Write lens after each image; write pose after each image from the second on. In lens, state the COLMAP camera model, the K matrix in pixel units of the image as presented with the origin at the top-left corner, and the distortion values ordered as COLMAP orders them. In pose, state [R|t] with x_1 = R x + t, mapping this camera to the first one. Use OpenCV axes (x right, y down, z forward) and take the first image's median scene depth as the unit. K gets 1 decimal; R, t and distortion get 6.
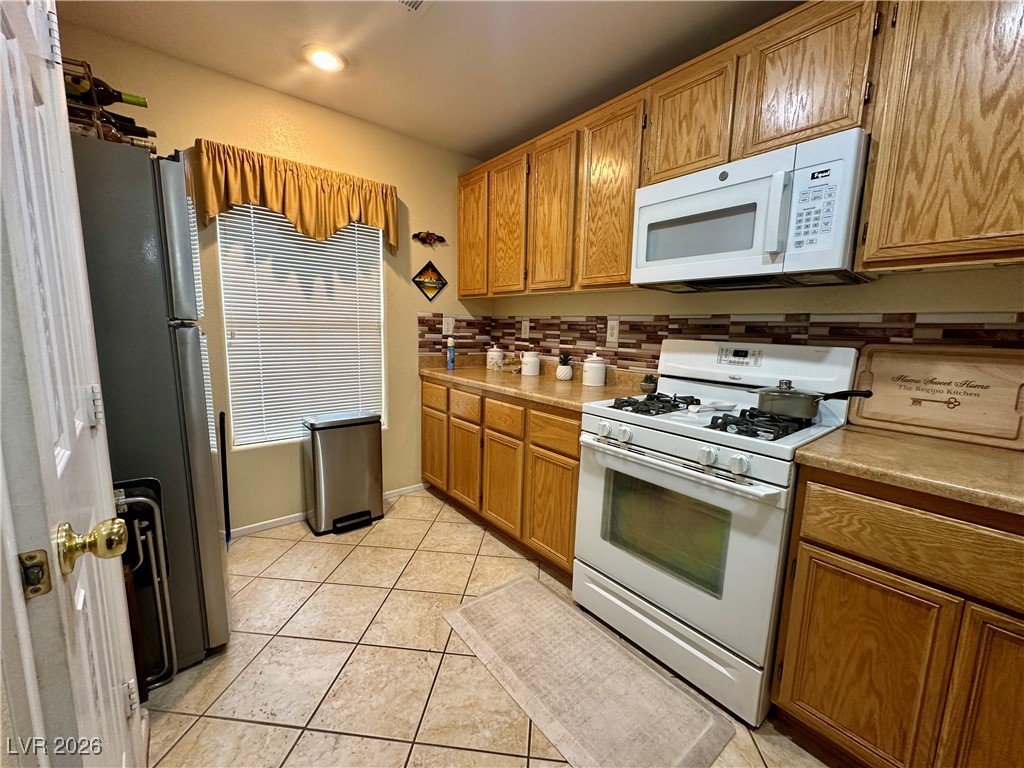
lens RADIAL K [[407.7, 0, 514.0], [0, 407.7, 384.6], [0, 0, 1]] dist [-0.006276, 0.001358]
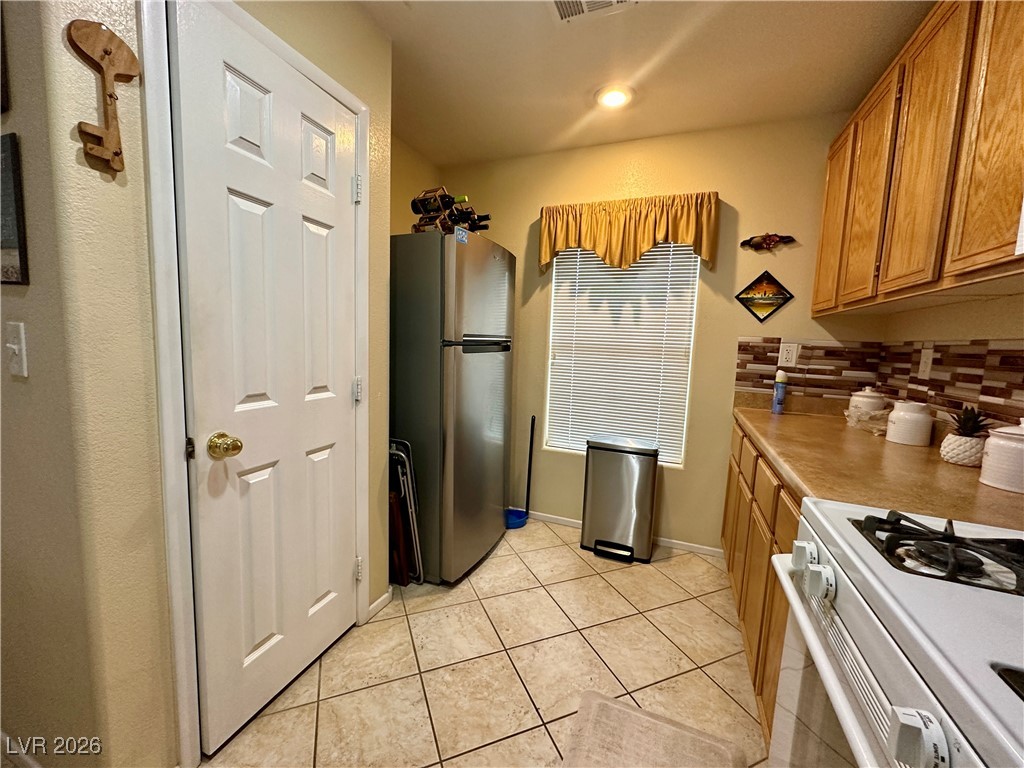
lens RADIAL K [[407.7, 0, 511.2], [0, 407.7, 383.5], [0, 0, 1]] dist [-0.006276, 0.001358]
pose [[0.472981, 0.086217, -0.876844, 0.278364], [-0.151113, 0.988392, 0.015673, -0.032267], [0.868017, 0.125089, 0.480519, 0.249075]]
